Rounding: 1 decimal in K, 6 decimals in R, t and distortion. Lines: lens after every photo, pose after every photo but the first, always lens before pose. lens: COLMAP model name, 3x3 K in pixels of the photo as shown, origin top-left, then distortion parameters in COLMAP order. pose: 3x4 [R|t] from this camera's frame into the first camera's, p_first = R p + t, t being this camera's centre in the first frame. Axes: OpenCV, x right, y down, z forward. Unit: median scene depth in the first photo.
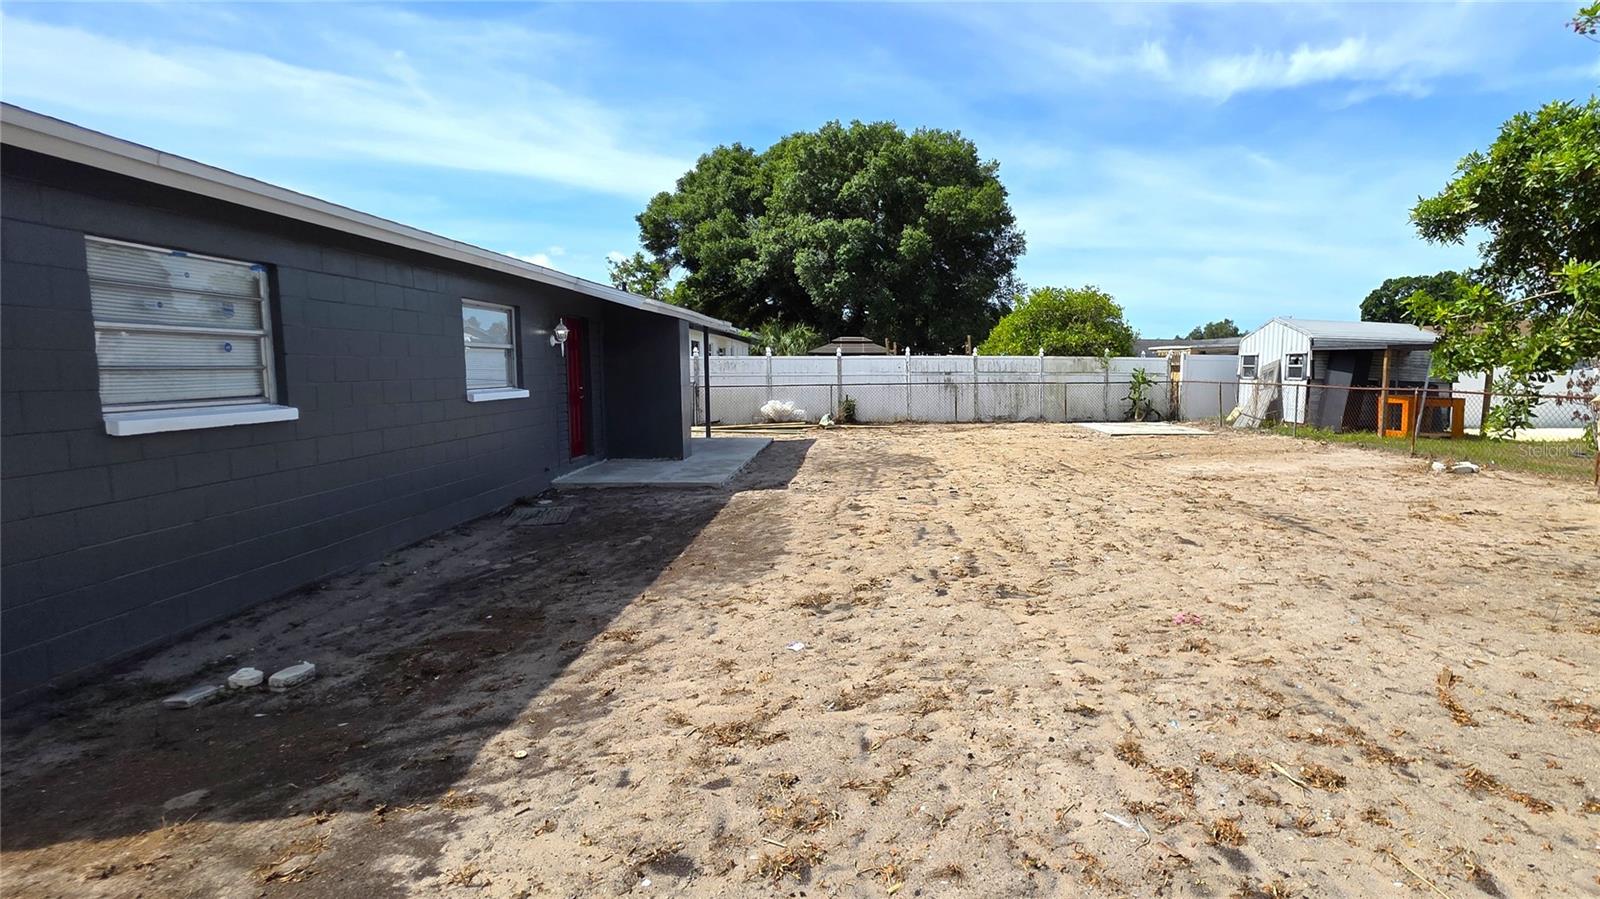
lens RADIAL K [[865.1, 0, 800.0], [0, 865.1, 449.5], [0, 0, 1]] dist [0.002971, -0.001027]
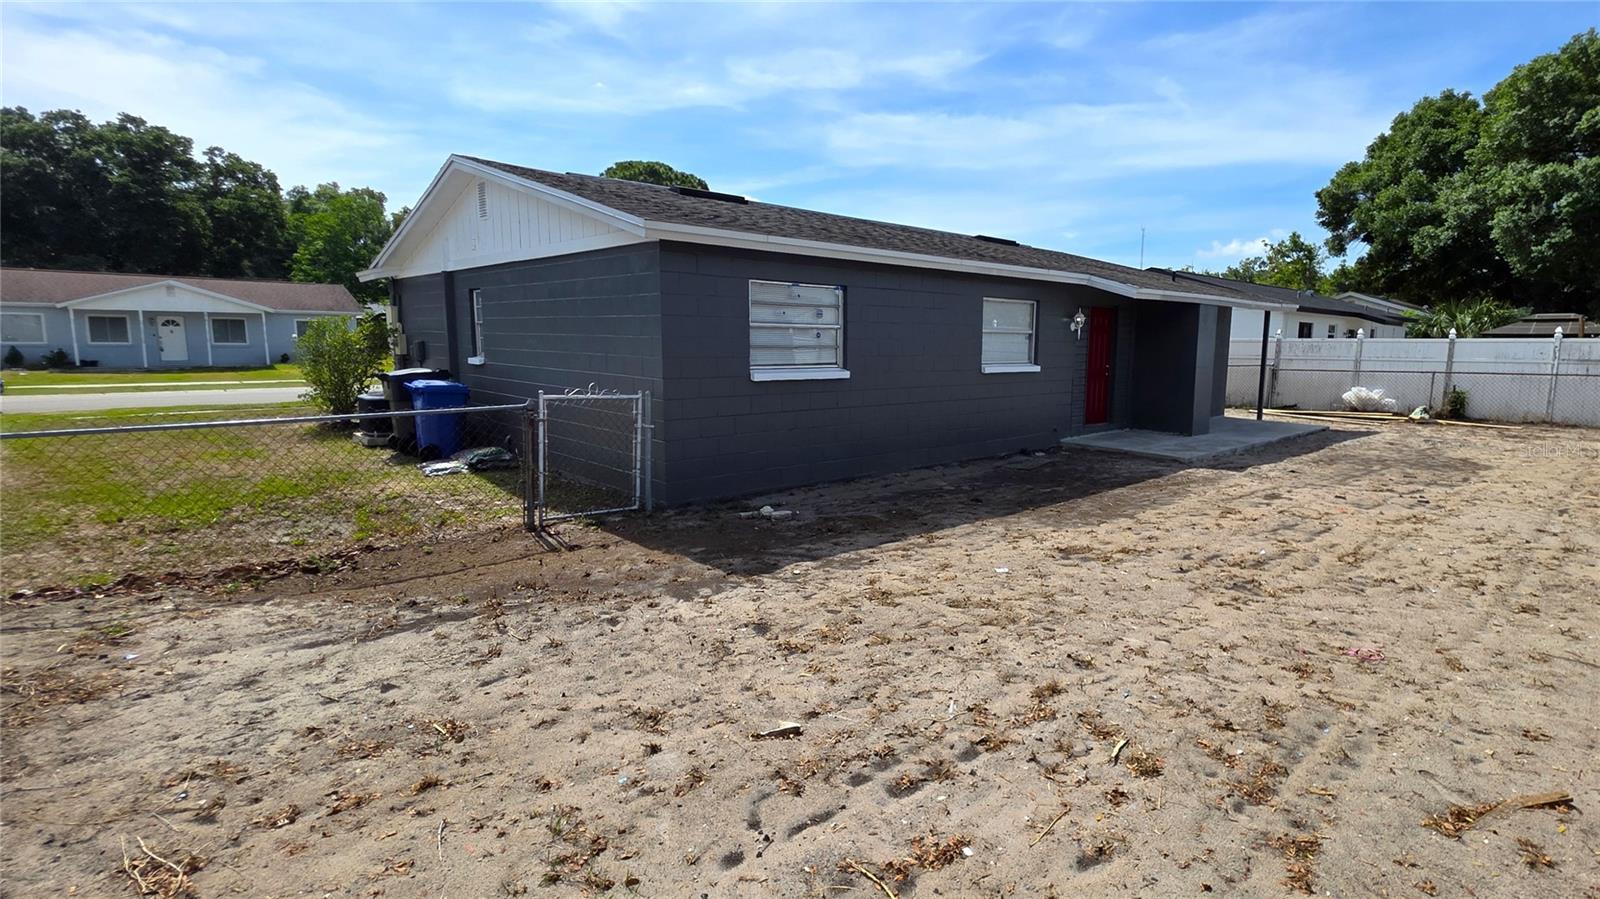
lens RADIAL K [[831.4, 0, 821.0], [0, 831.4, 440.6], [0, 0, 1]] dist [0.002355, -0.002275]
pose [[0.533210, 0.104691, -0.839480, 0.608312], [-0.088075, 0.993791, 0.067992, -0.015275], [0.841385, 0.037683, 0.539120, 0.075676]]
